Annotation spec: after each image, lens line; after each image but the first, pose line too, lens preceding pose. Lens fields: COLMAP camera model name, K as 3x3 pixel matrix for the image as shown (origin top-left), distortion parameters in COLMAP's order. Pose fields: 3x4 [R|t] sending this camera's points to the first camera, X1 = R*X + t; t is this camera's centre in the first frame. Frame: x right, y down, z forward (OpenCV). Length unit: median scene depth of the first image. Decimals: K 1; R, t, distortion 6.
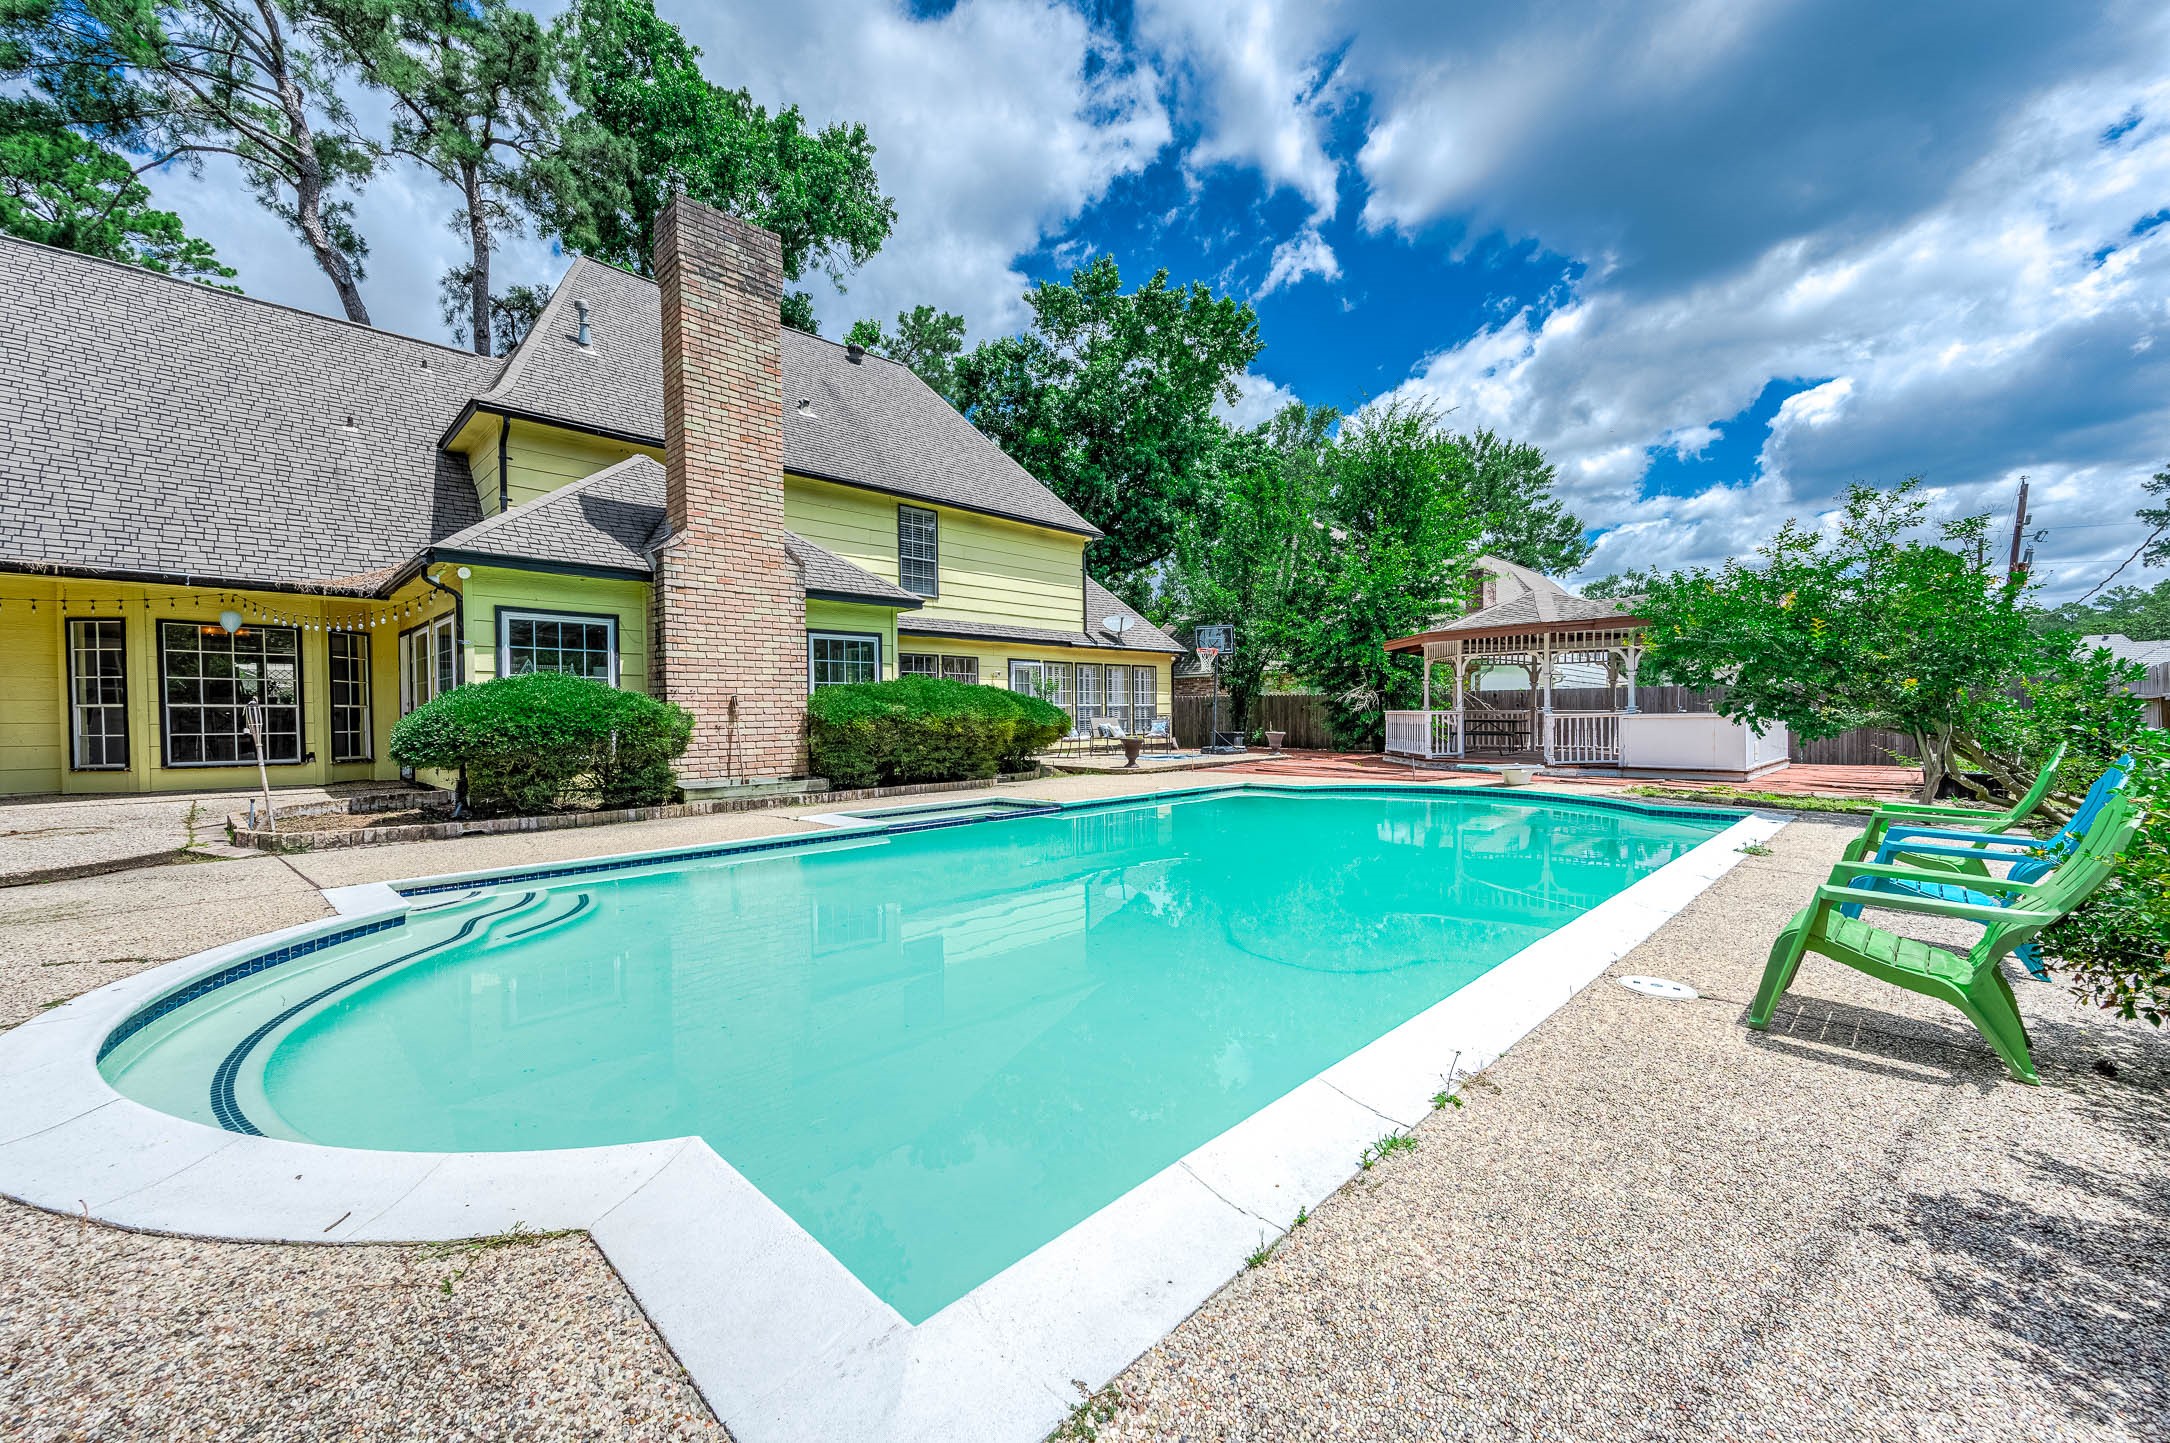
lens RADIAL K [[842.4, 0, 1078.7], [0, 842.4, 722.0], [0, 0, 1]] dist [0.023741, 0.000078]
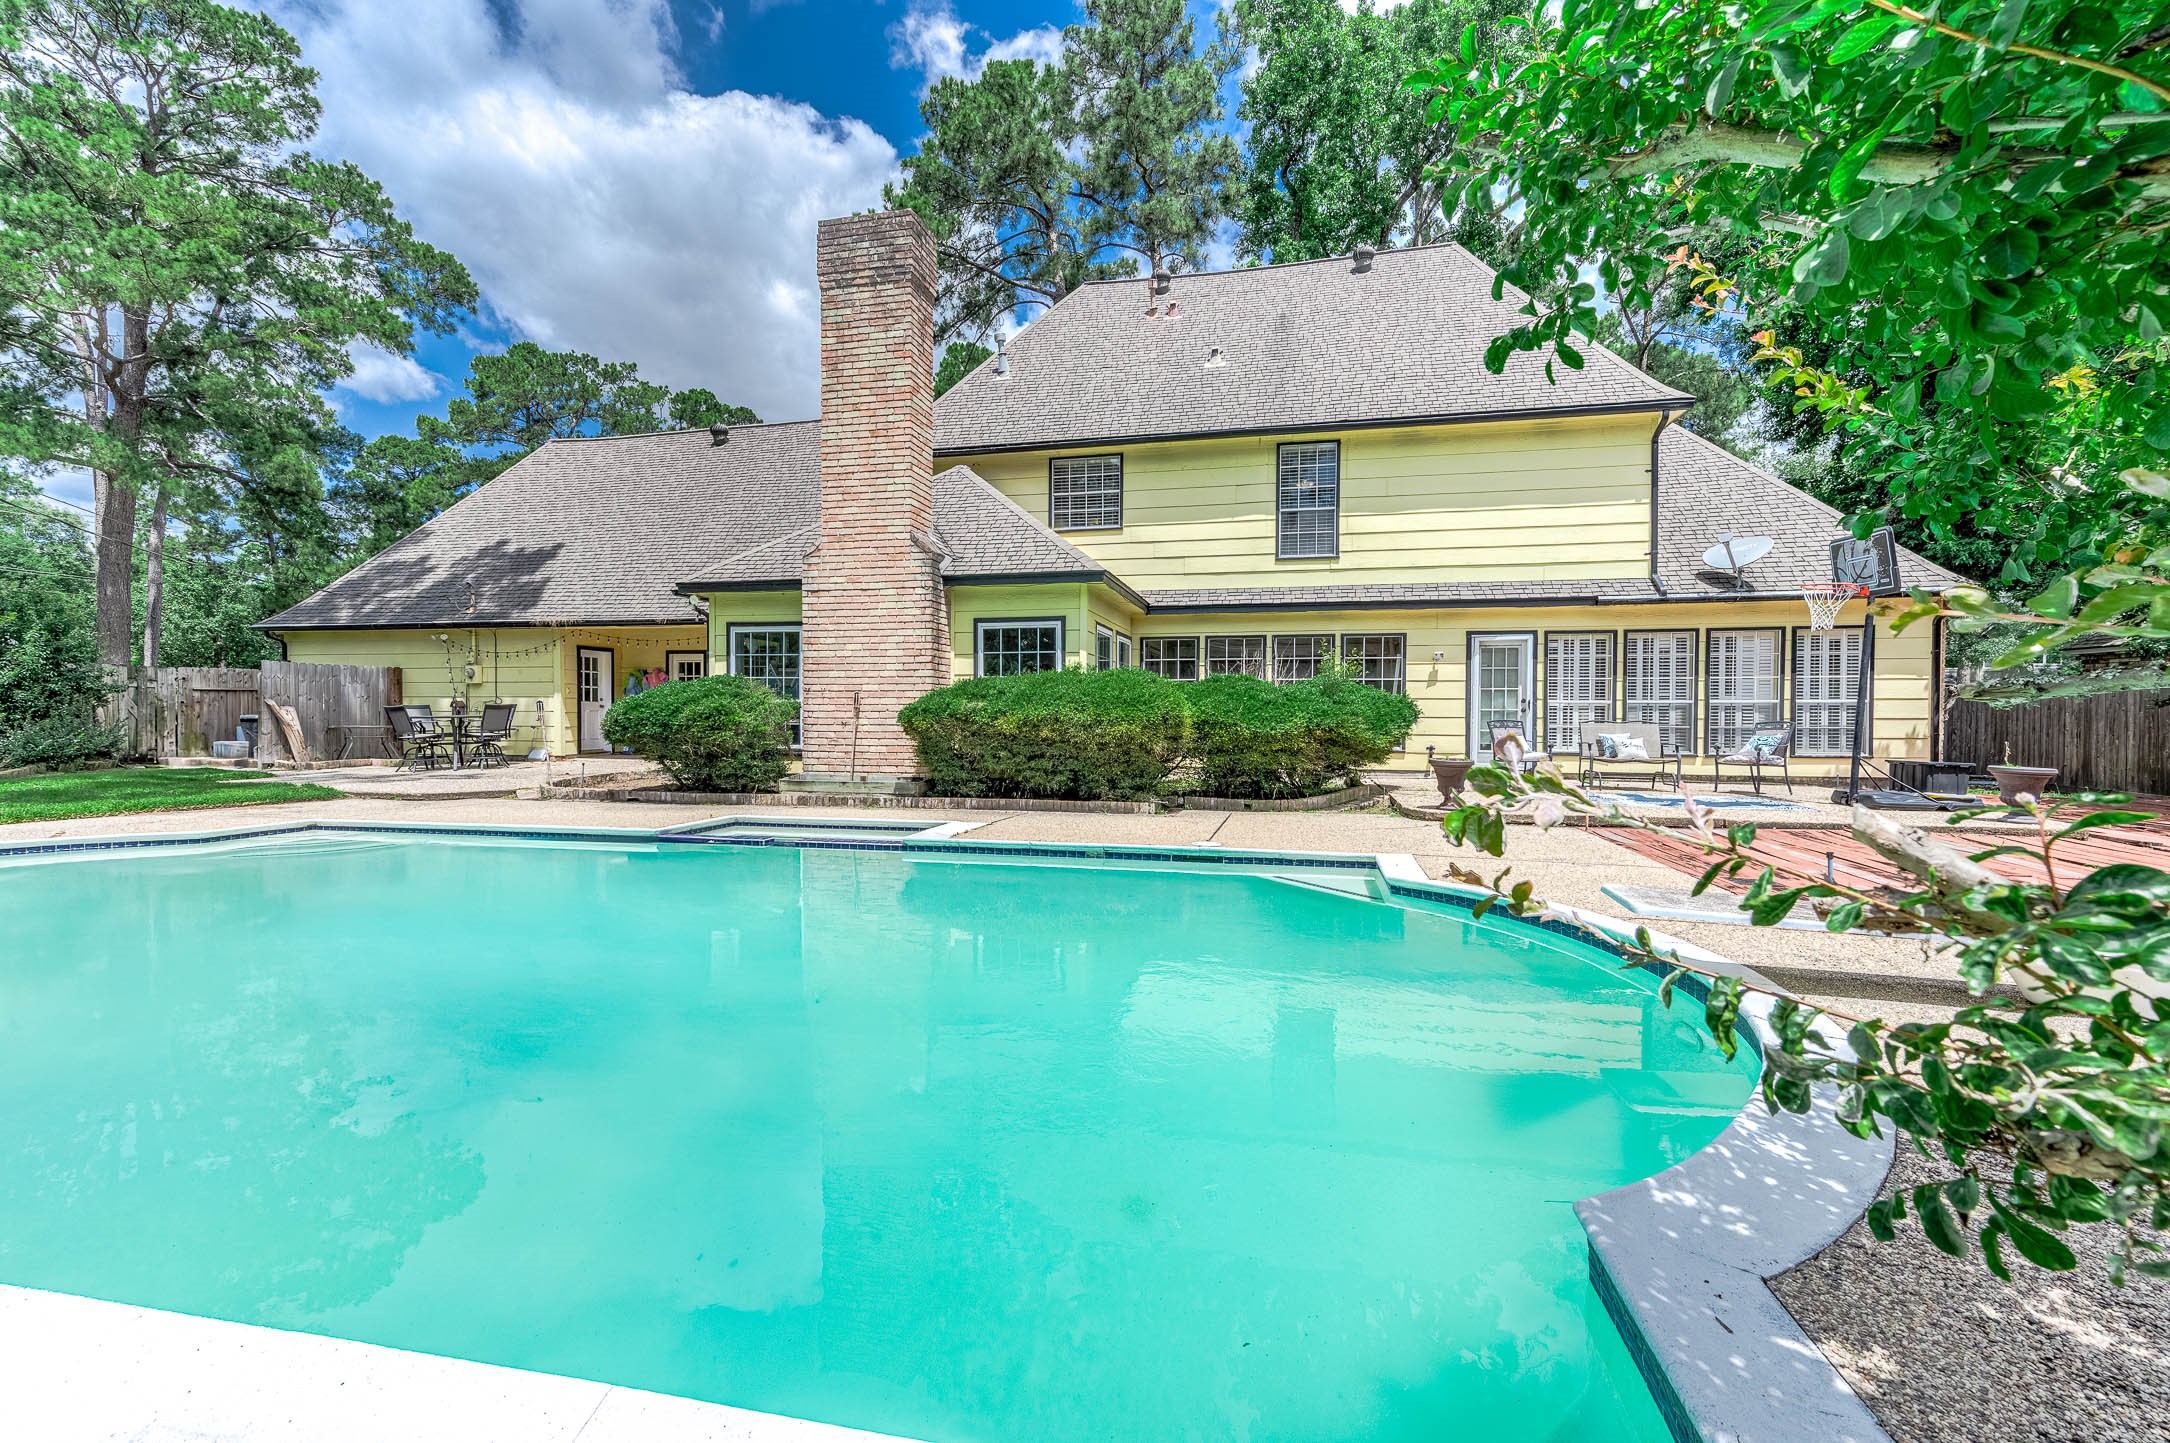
lens RADIAL K [[903.6, 0, 1085.0], [0, 903.6, 721.5], [0, 0, 1]] dist [0.019765, -0.000009]
pose [[0.531636, 0.019210, -0.846755, 0.541683], [-0.017760, 0.999776, 0.011532, -0.011613], [0.846787, 0.008908, 0.531858, 0.546073]]
